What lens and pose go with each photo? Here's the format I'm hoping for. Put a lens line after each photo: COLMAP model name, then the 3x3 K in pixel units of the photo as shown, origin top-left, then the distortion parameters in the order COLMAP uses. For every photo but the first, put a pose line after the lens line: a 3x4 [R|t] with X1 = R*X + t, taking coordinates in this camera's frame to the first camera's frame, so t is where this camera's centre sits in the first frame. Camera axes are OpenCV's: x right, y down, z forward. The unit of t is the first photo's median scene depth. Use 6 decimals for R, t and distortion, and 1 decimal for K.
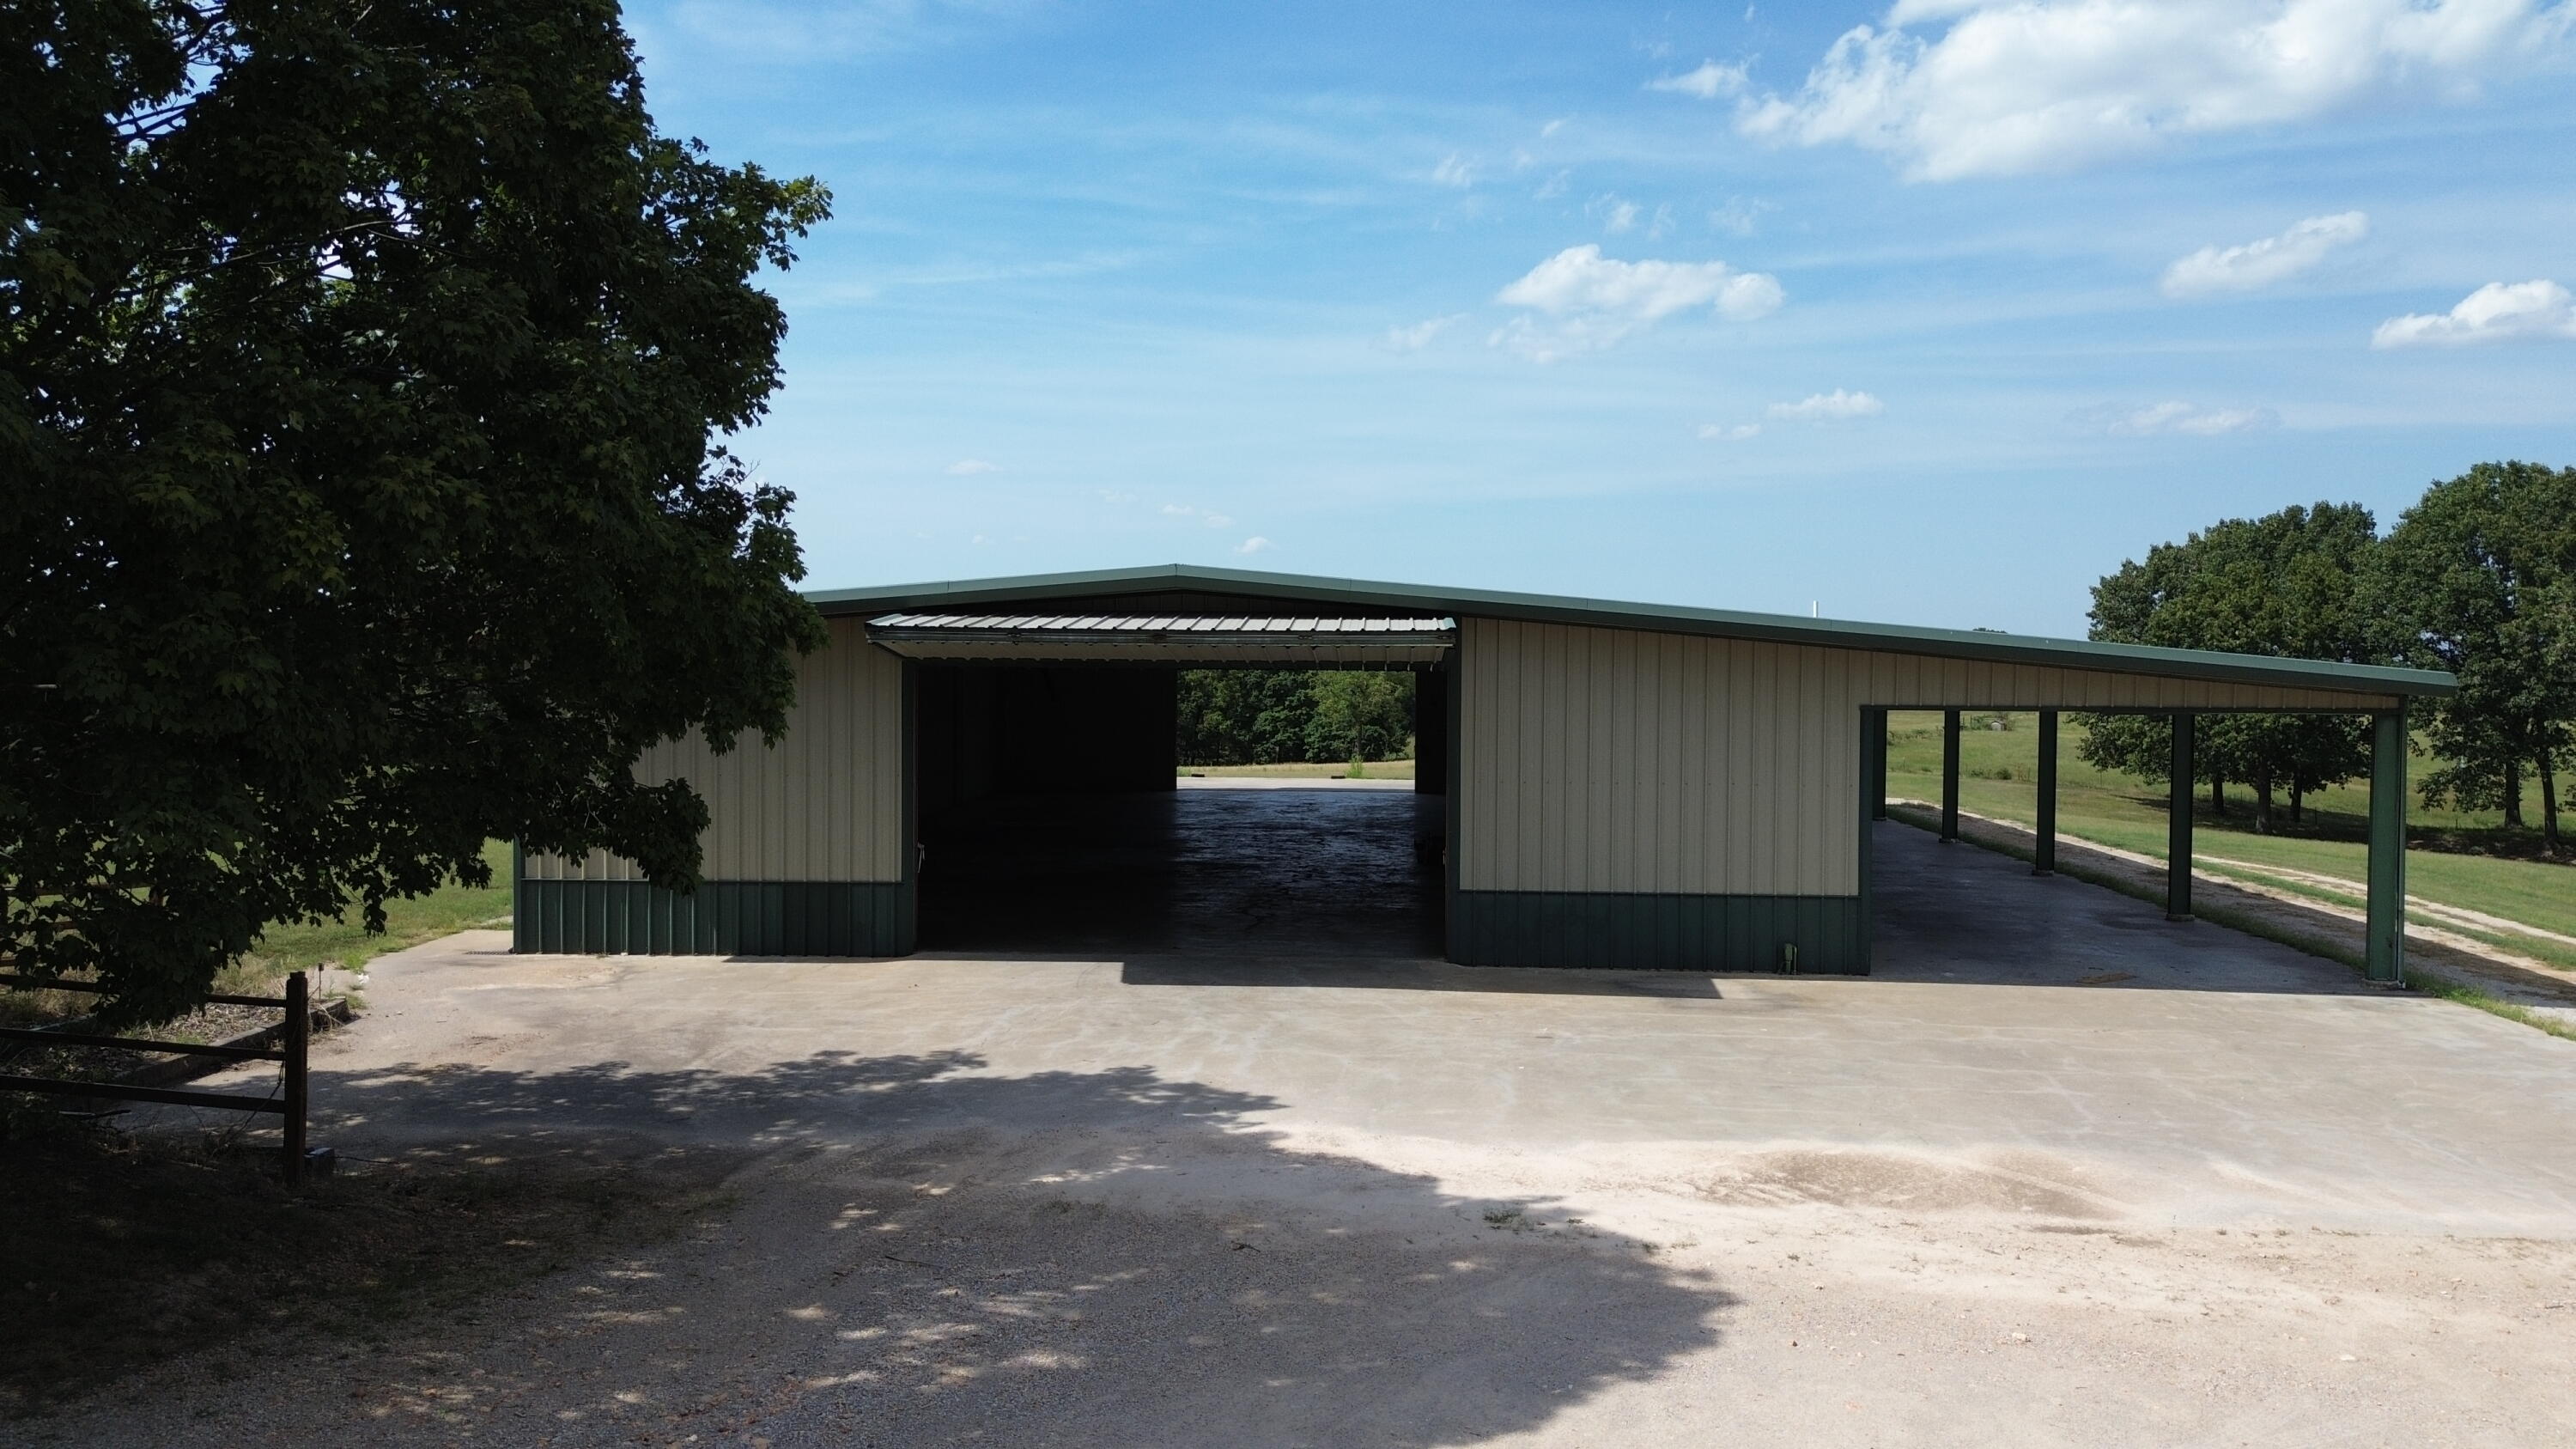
lens RADIAL K [[1828.6, 0, 1288.2], [0, 1828.6, 743.6], [0, 0, 1]] dist [0.068372, -0.067870]
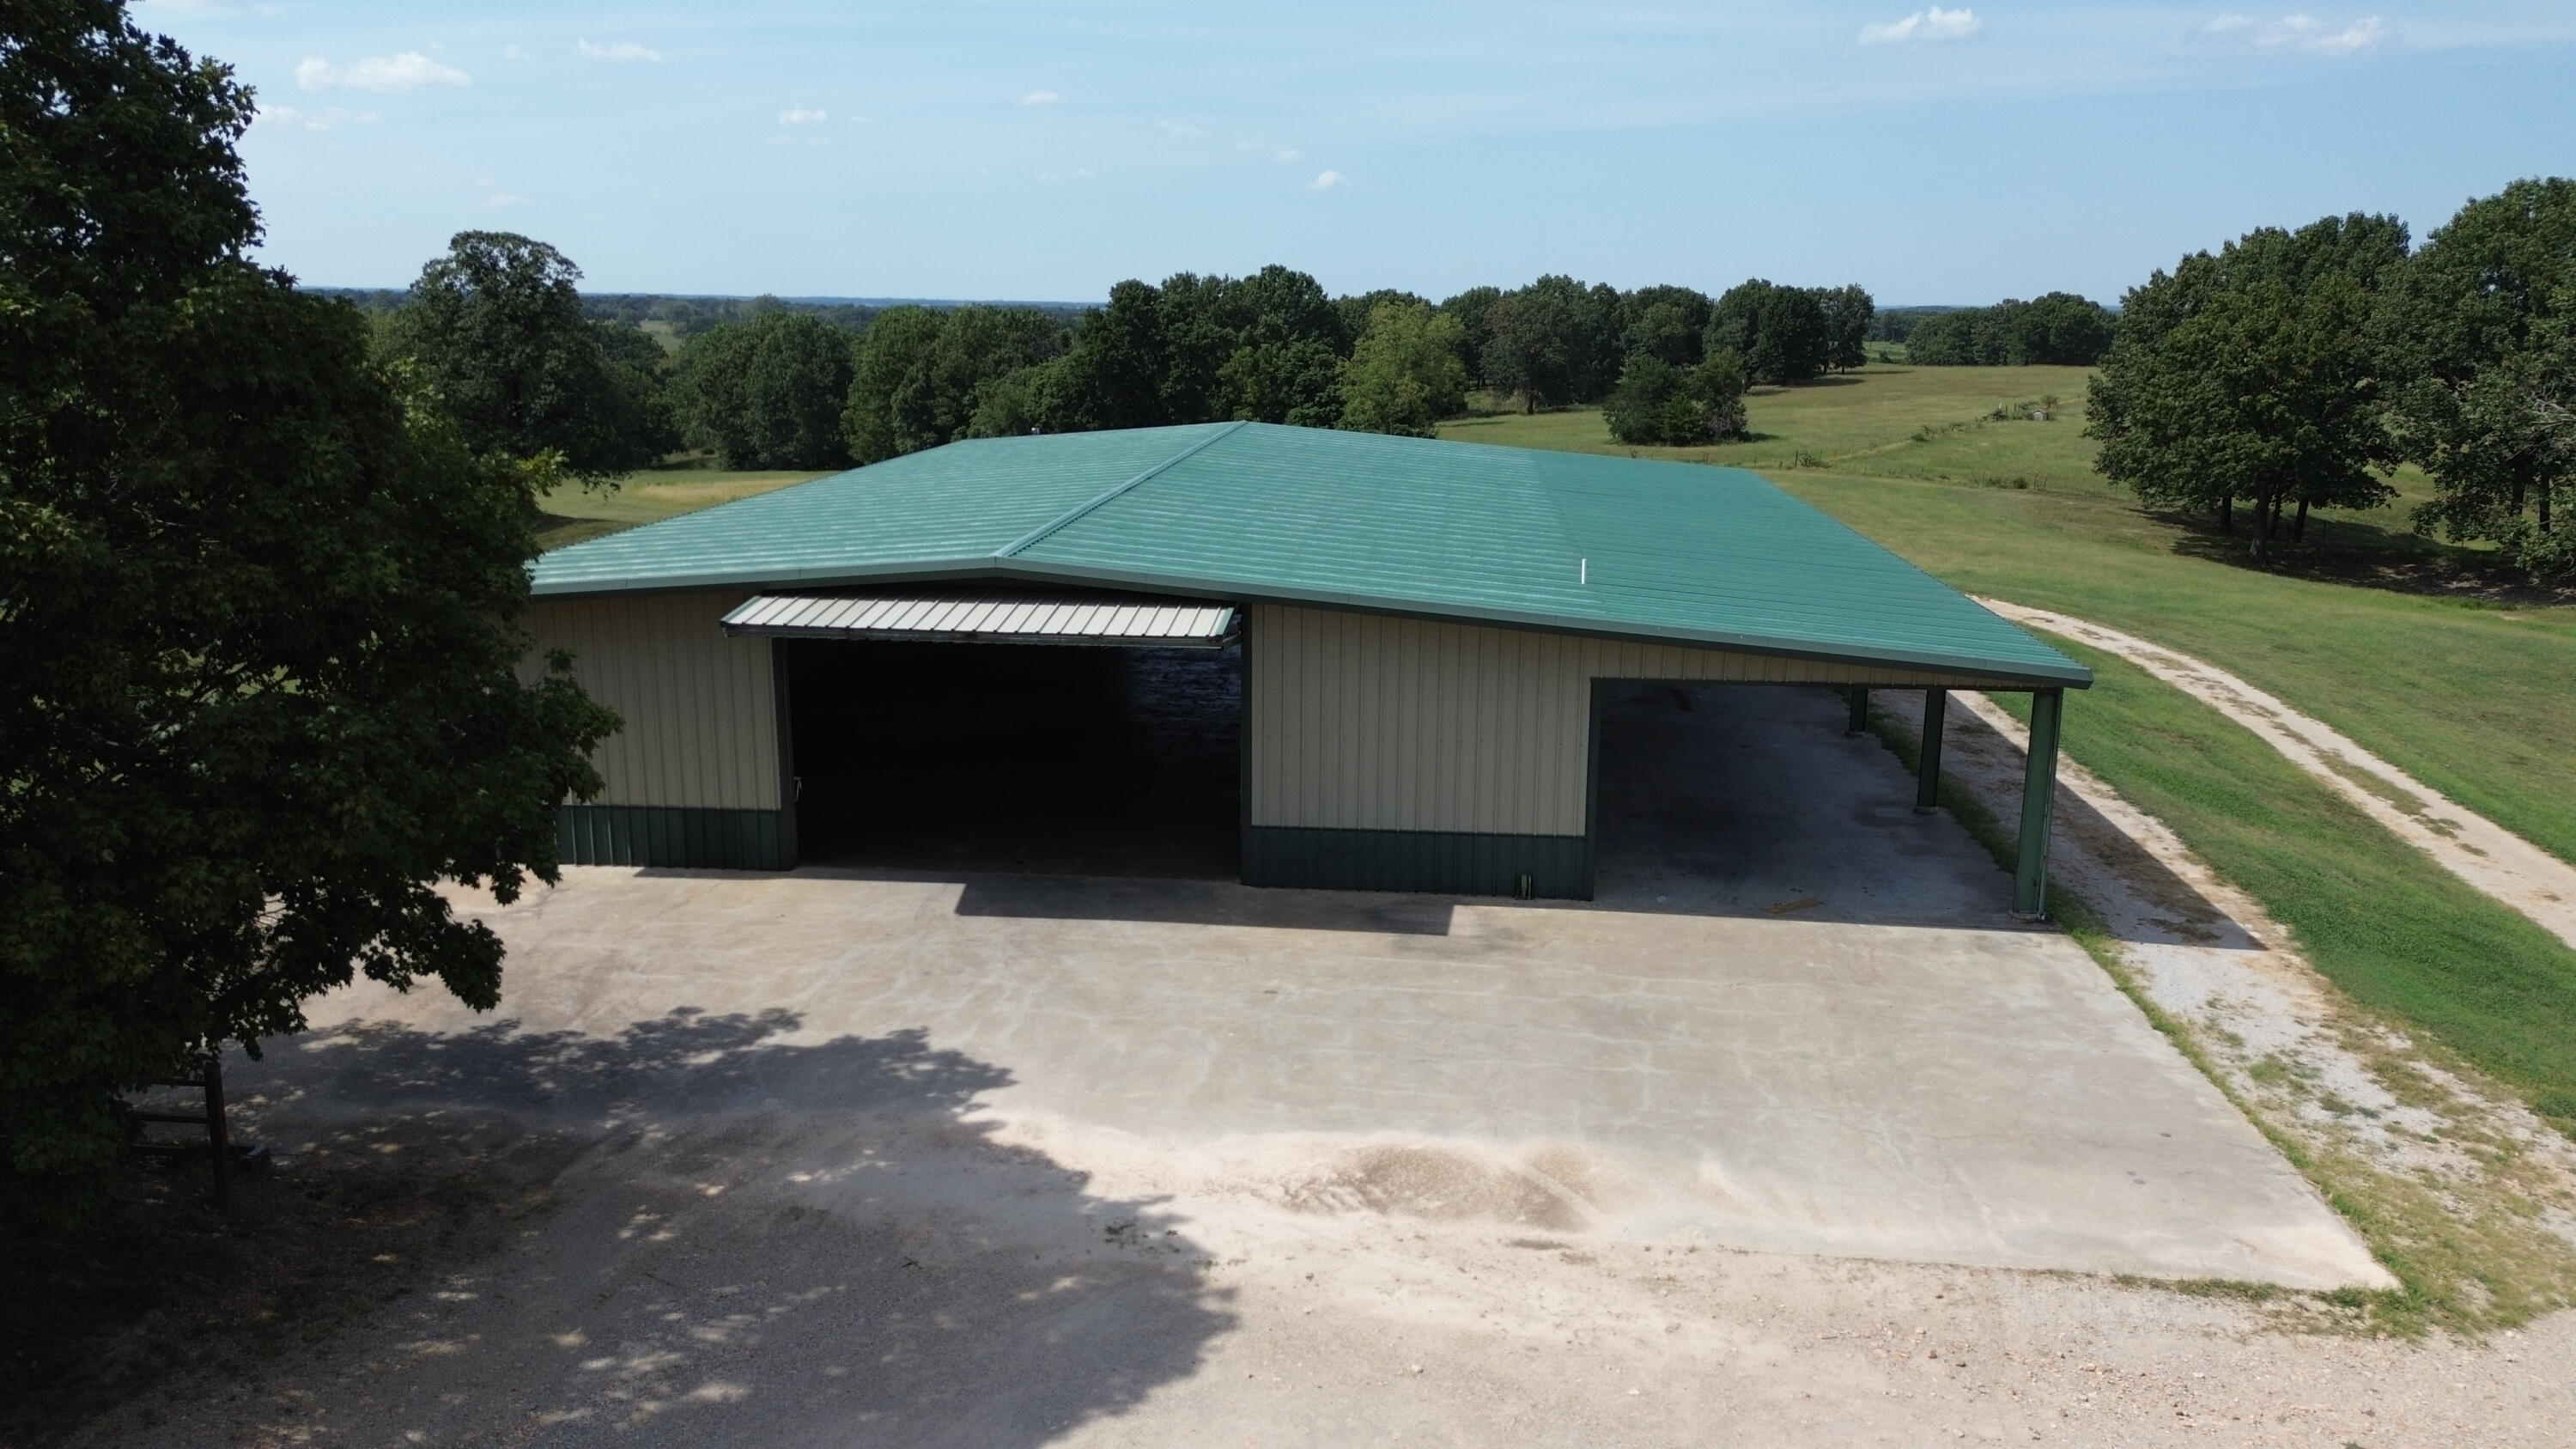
lens RADIAL K [[1811.9, 0, 1289.0], [0, 1811.9, 752.8], [0, 0, 1]] dist [0.079568, -0.081522]
pose [[0.999337, 0.010446, -0.034865, 0.249374], [-0.003481, 0.980967, 0.194145, -0.302558], [0.036229, -0.193895, 0.980353, -0.209397]]
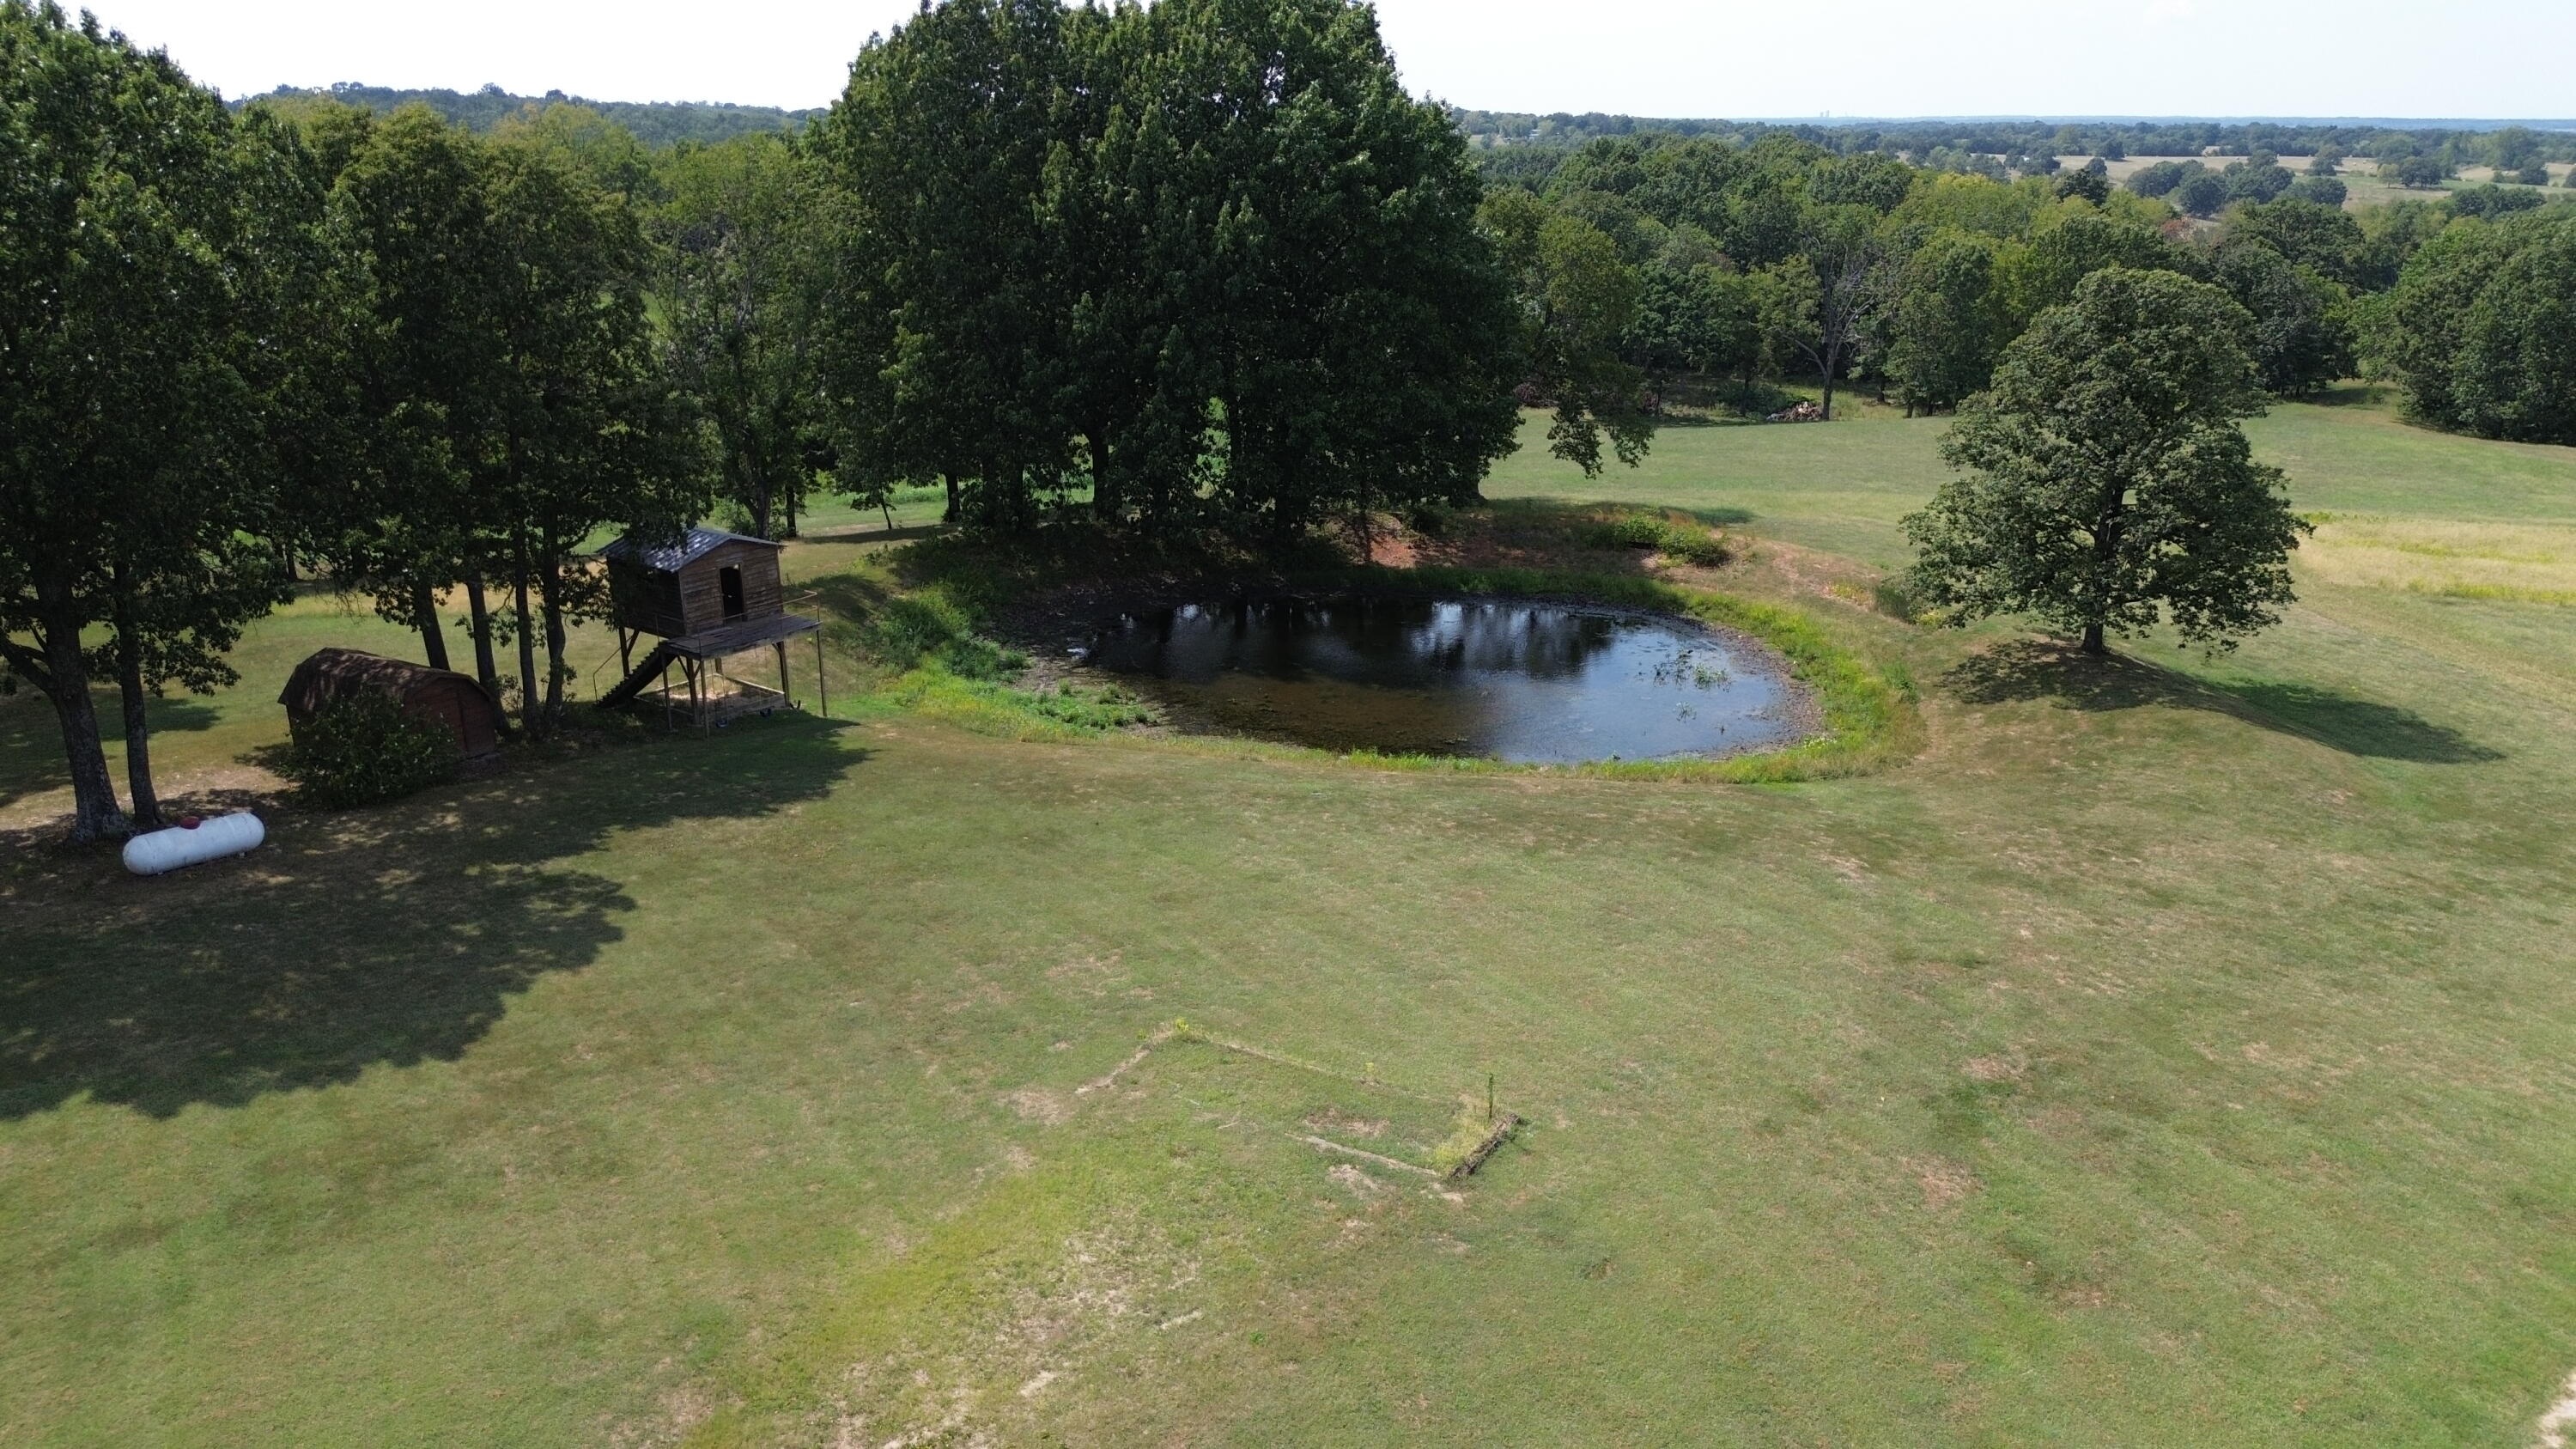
lens RADIAL K [[1811.9, 0, 1289.0], [0, 1811.9, 752.8], [0, 0, 1]] dist [0.079568, -0.081522]
pose [[0.648473, 0.249547, -0.719172, -0.461840], [-0.038887, 0.954367, 0.296094, -0.849988], [0.760244, -0.164042, 0.628585, 1.391537]]
